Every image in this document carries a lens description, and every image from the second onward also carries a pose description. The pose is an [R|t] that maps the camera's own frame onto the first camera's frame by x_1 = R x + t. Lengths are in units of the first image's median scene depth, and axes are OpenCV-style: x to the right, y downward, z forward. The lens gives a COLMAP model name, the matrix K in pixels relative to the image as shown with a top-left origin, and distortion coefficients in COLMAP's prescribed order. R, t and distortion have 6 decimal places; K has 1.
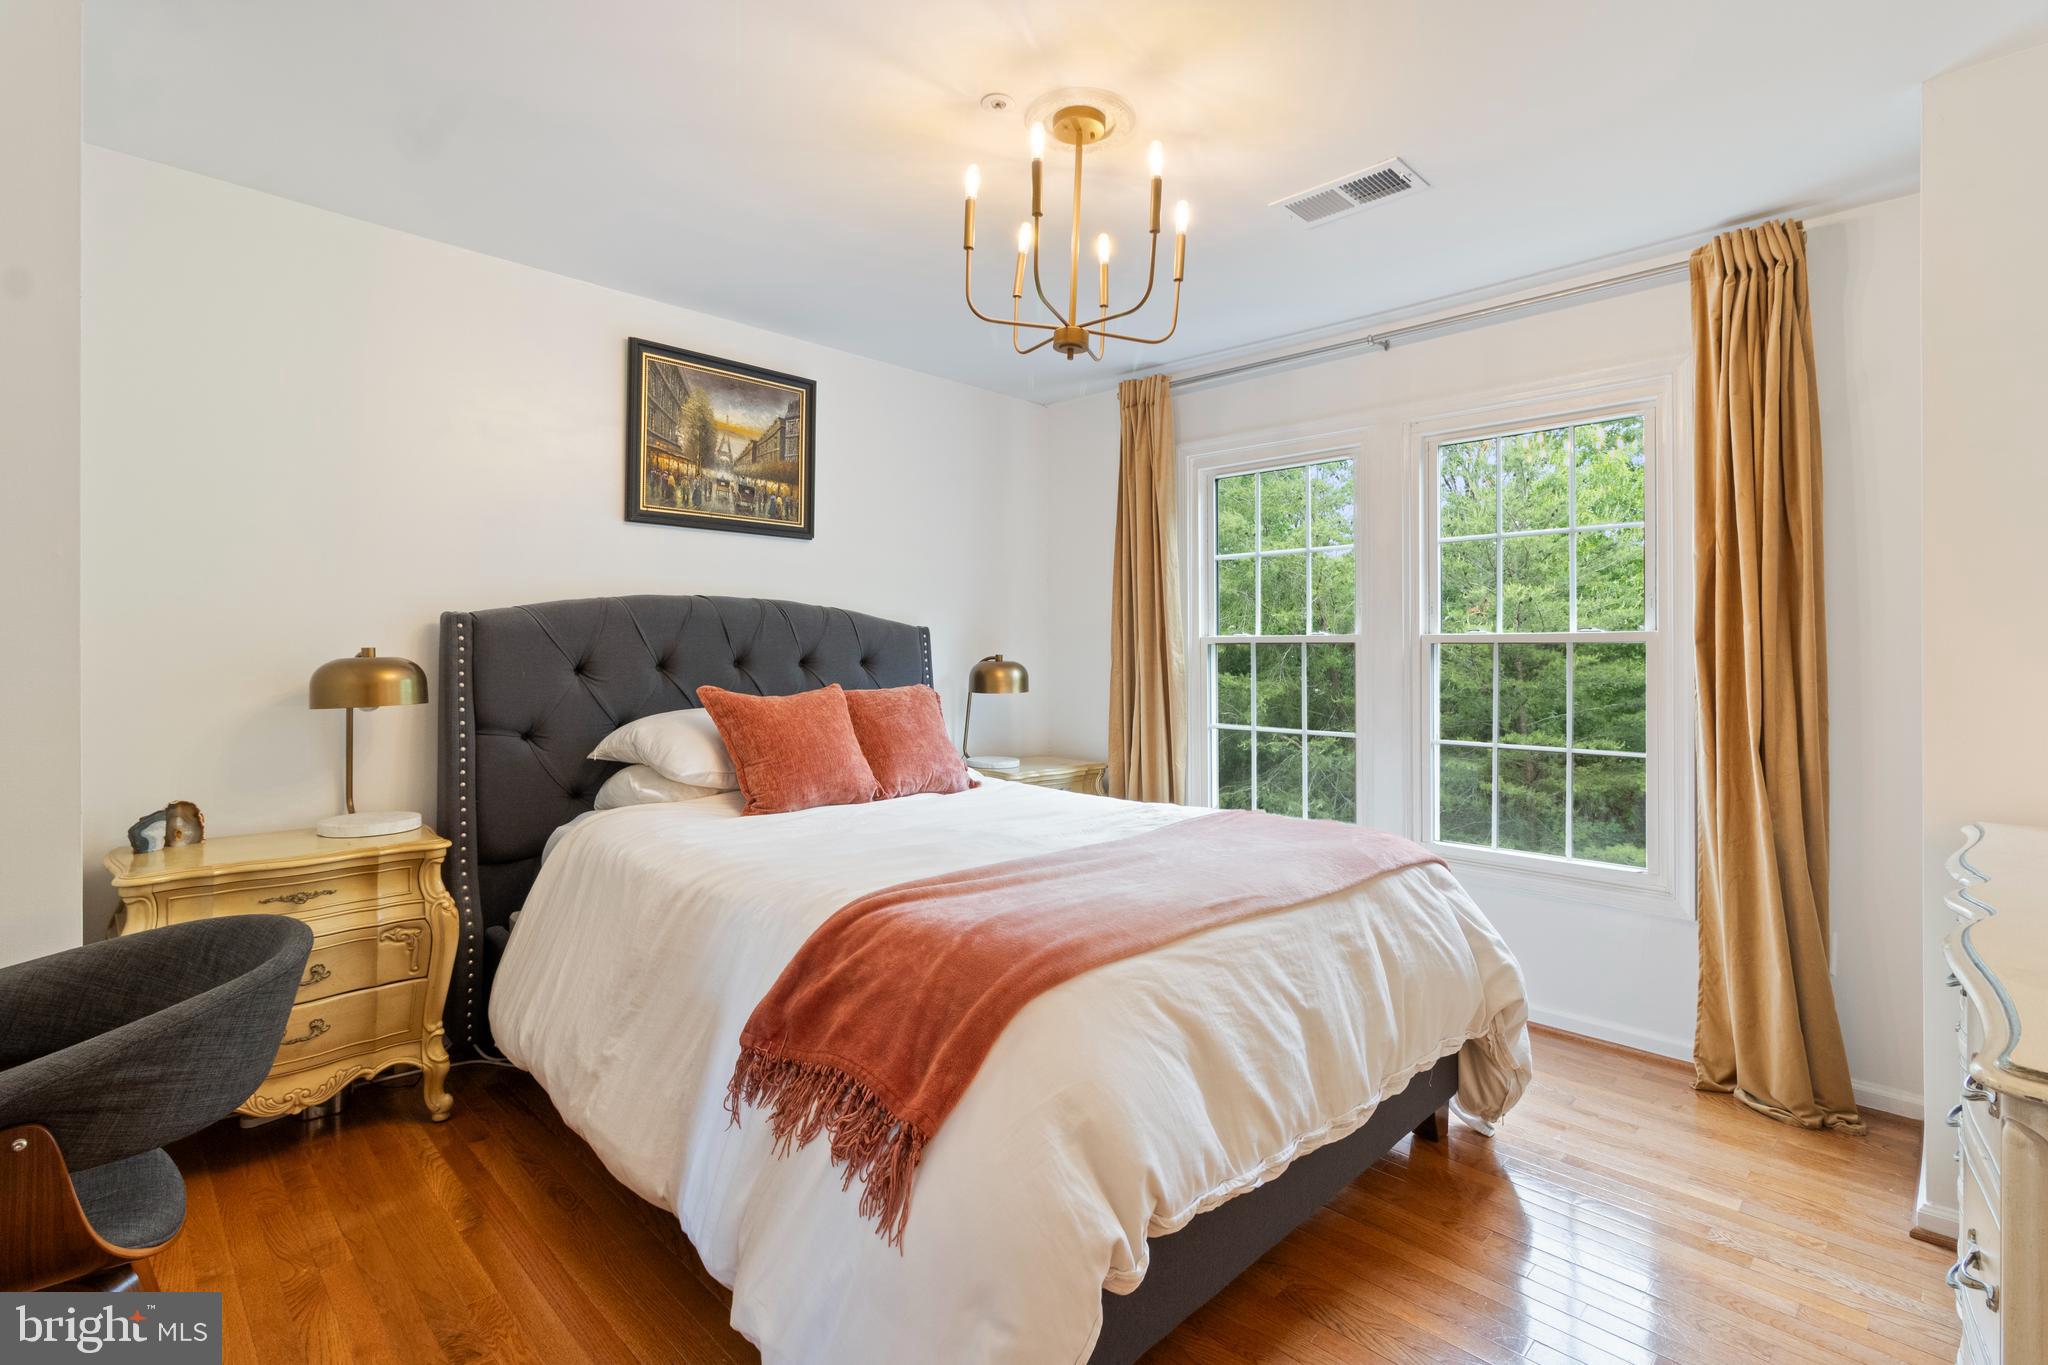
lens RADIAL K [[958.3, 0, 1038.2], [0, 958.3, 644.7], [0, 0, 1]] dist [0.003279, 0.001367]
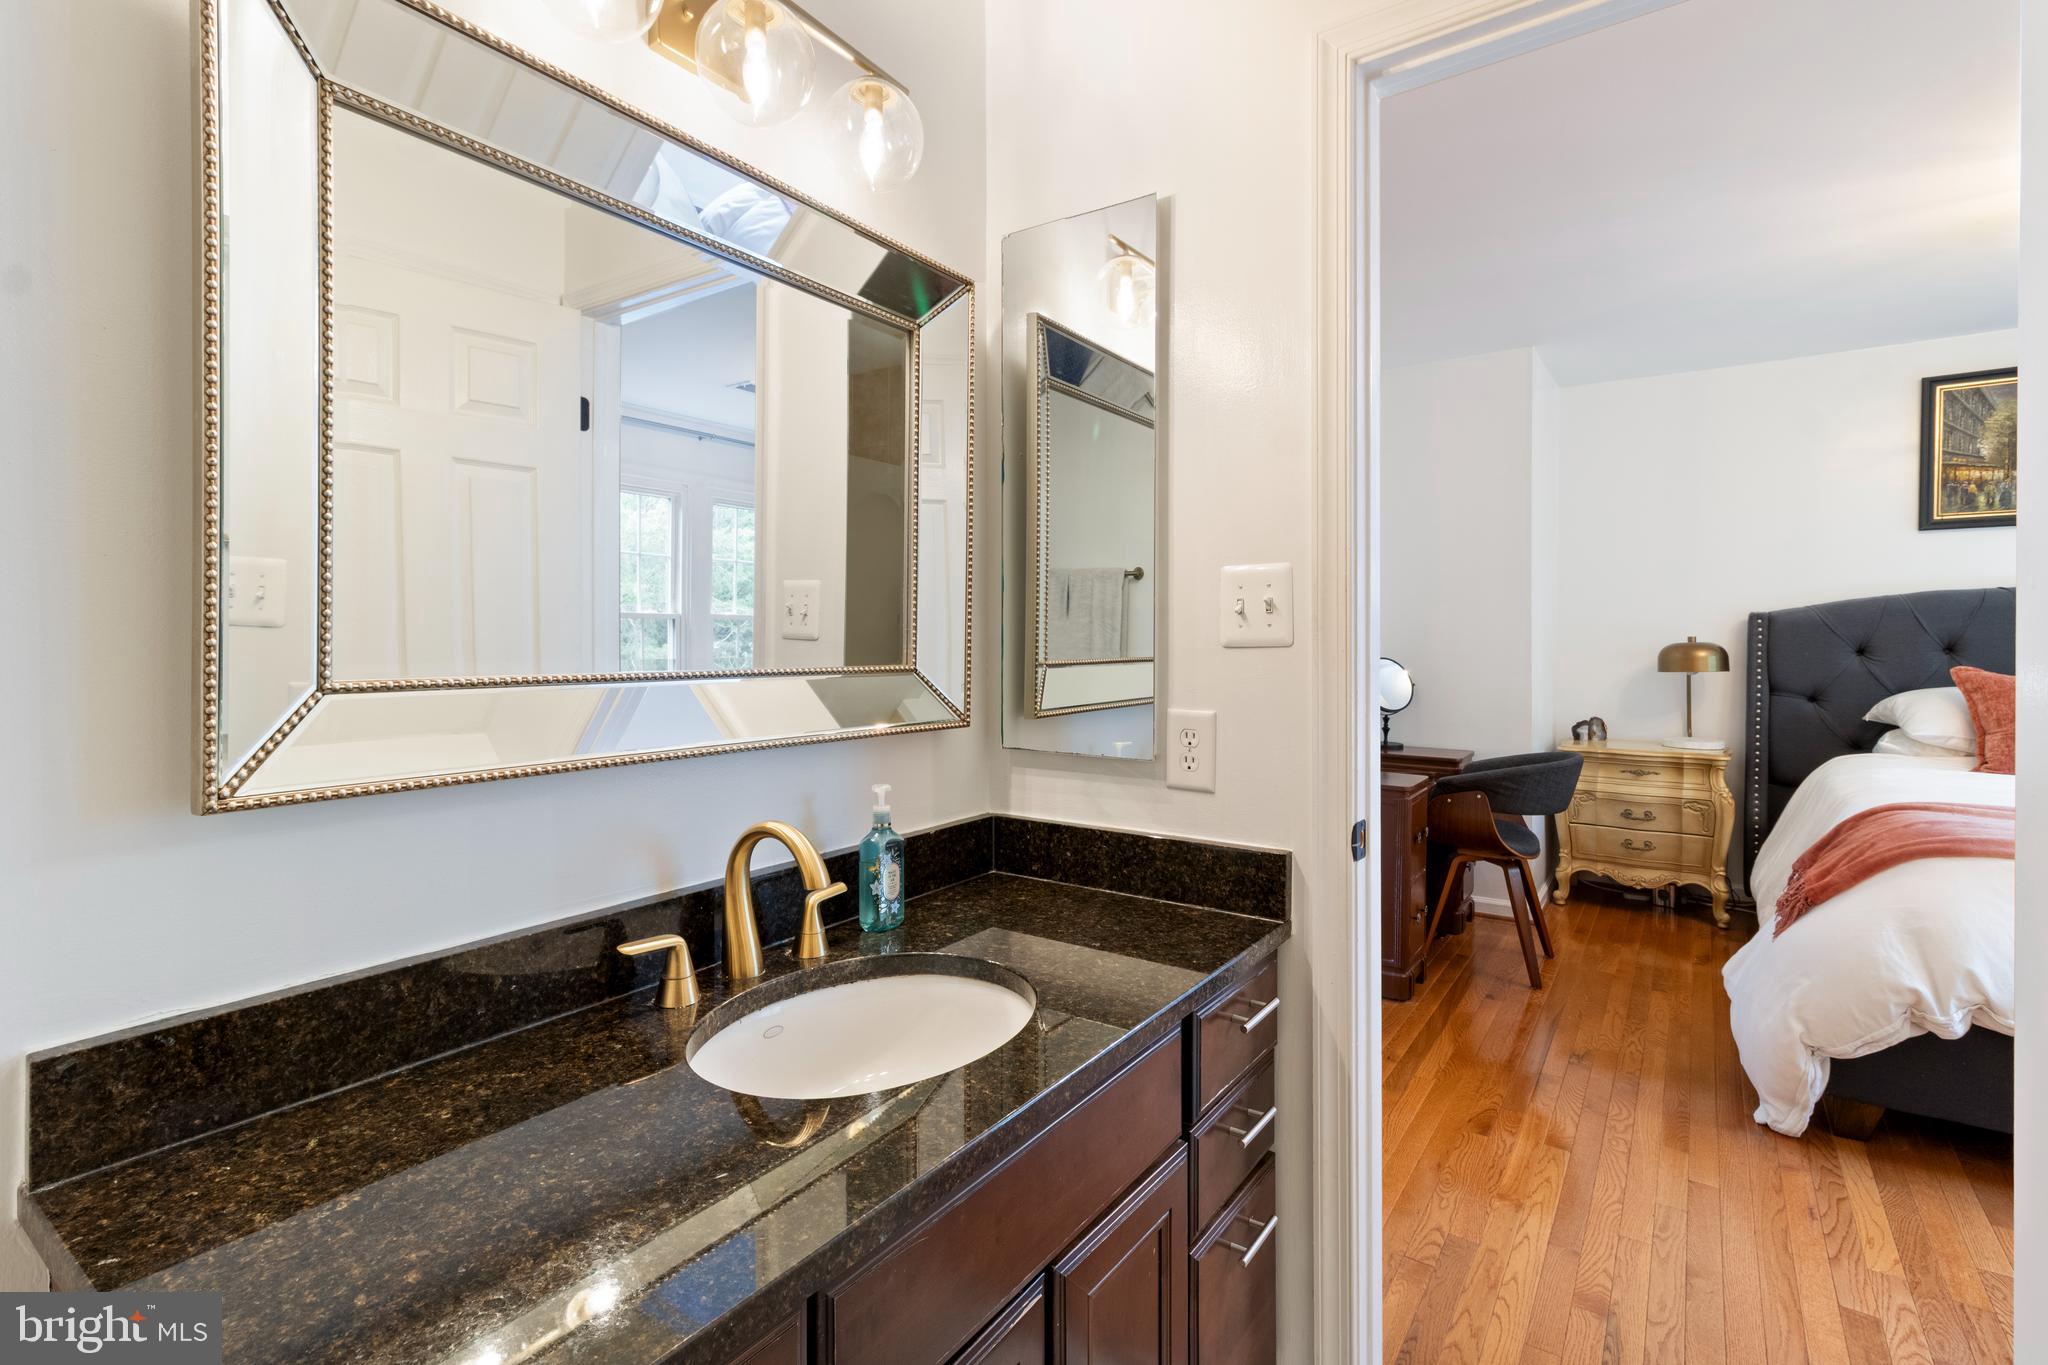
lens RADIAL K [[958.3, 0, 1024.1], [0, 958.3, 660.8], [0, 0, 1]] dist [0.003279, 0.001367]
pose [[0.162614, 0.018798, -0.986511, 0.677189], [0.010878, 0.999724, 0.020843, -0.001801], [0.986630, -0.014121, 0.162365, -0.365519]]
